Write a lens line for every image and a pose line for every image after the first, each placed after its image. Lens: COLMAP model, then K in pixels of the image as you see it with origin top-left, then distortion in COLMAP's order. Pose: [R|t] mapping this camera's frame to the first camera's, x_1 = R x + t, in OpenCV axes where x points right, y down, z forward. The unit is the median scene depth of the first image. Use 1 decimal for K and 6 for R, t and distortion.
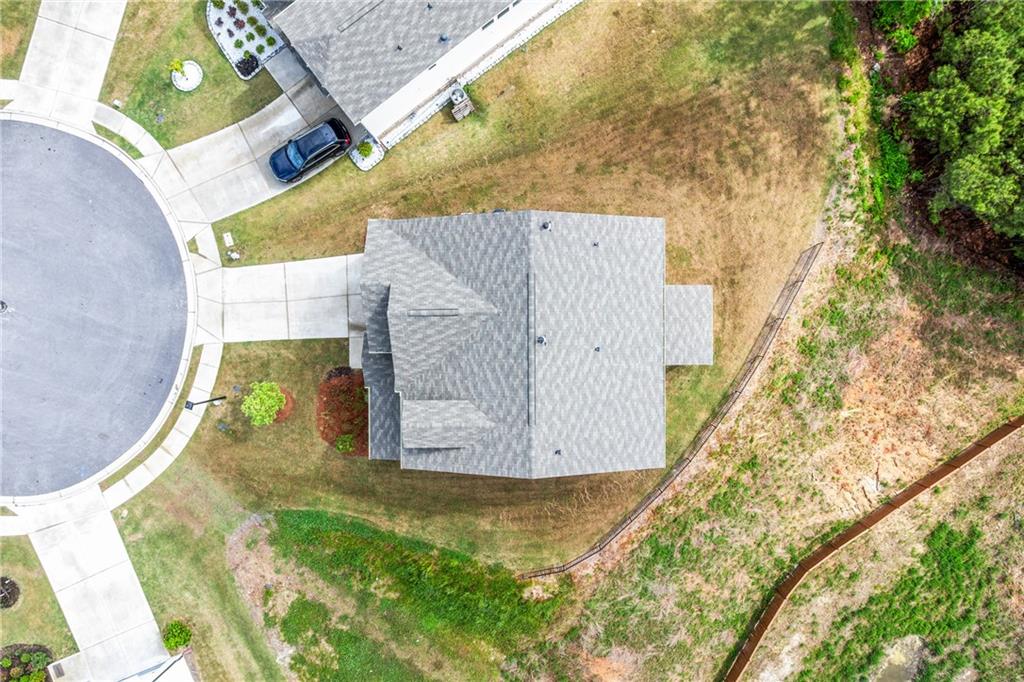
lens RADIAL K [[878.9, 0, 508.5], [0, 878.9, 343.3], [0, 0, 1]] dist [-0.023408, 0.001082]
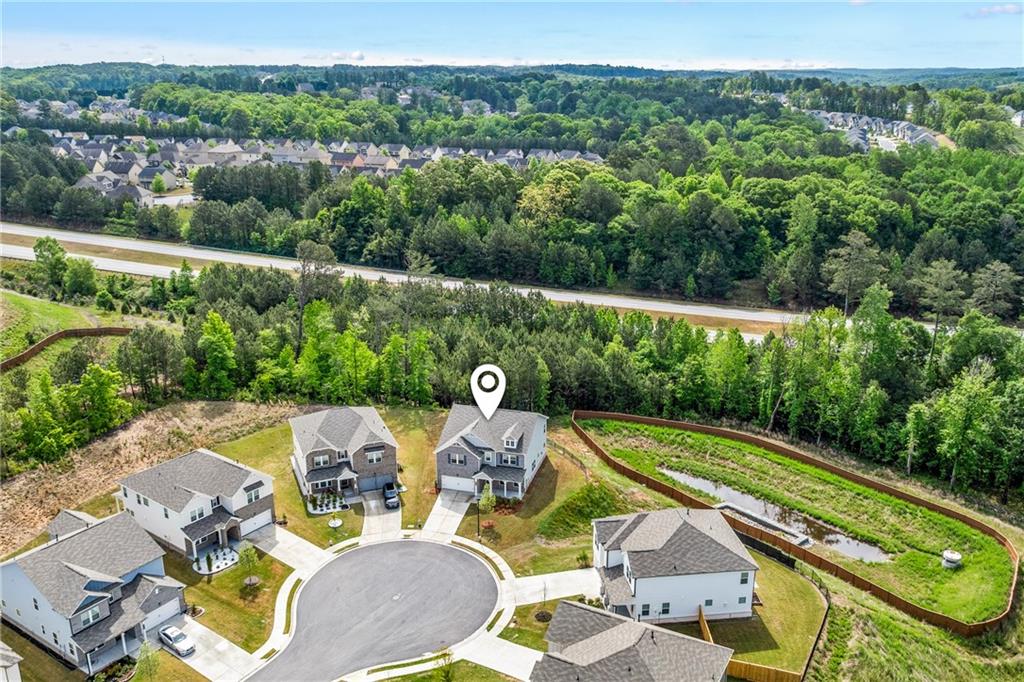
lens RADIAL K [[878.9, 0, 508.5], [0, 878.9, 343.3], [0, 0, 1]] dist [-0.023408, 0.001082]
pose [[0.279161, -0.277020, 0.919418, -2.137193], [0.960129, 0.065712, -0.271723, 0.681383], [0.014856, 0.958614, 0.284320, -0.061659]]
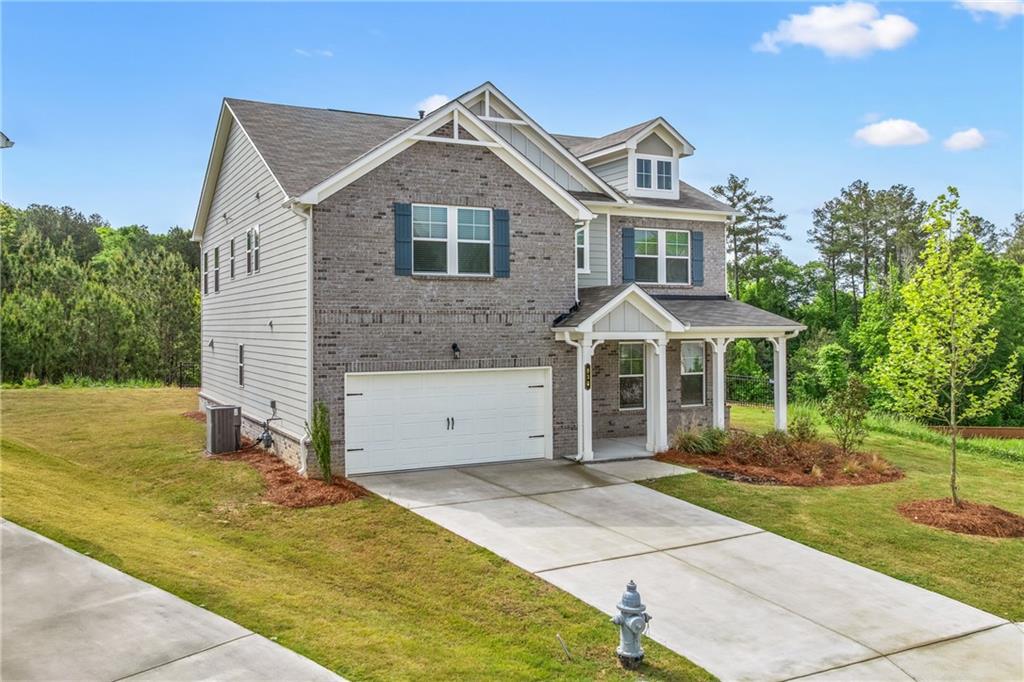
lens RADIAL K [[878.9, 0, 508.5], [0, 878.9, 343.3], [0, 0, 1]] dist [-0.023408, 0.001082]
pose [[-0.444071, -0.003637, 0.895984, -0.464897], [0.895316, -0.040621, 0.443575, -0.199240], [0.034783, 0.999168, 0.021295, 0.923071]]
